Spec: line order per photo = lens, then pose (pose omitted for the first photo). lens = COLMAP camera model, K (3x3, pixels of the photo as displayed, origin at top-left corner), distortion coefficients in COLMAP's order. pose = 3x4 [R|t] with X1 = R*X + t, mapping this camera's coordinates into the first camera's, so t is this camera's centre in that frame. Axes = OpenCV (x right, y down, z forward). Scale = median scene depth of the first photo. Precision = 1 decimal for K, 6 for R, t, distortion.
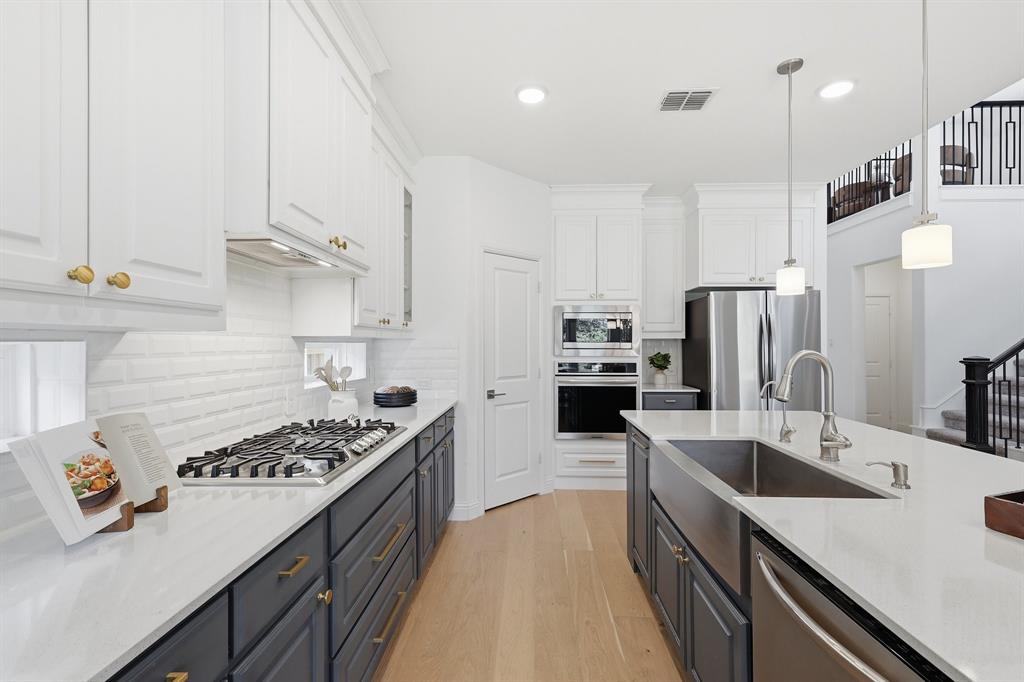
lens RADIAL K [[451.0, 0, 512.0], [0, 451.0, 341.8], [0, 0, 1]] dist [0.001781, -0.000194]
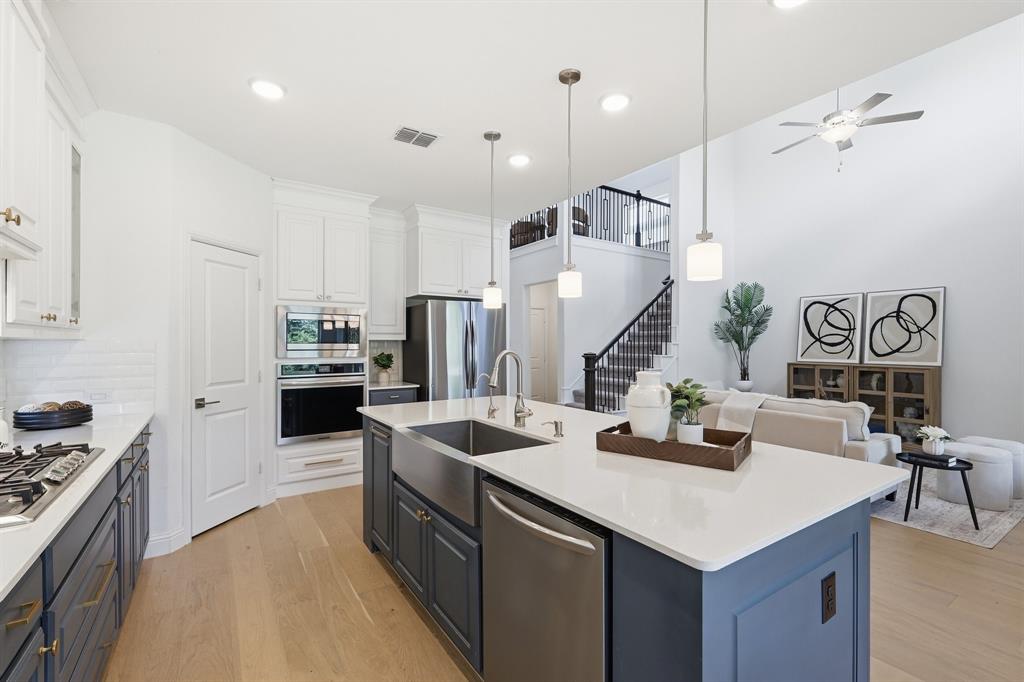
lens RADIAL K [[451.0, 0, 512.0], [0, 451.0, 341.8], [0, 0, 1]] dist [0.001781, -0.000194]
pose [[0.807598, 0.000634, 0.589733, -0.076245], [-0.000493, 1.000000, -0.000400, -0.002789], [-0.589733, 0.000033, 0.807598, -0.067162]]
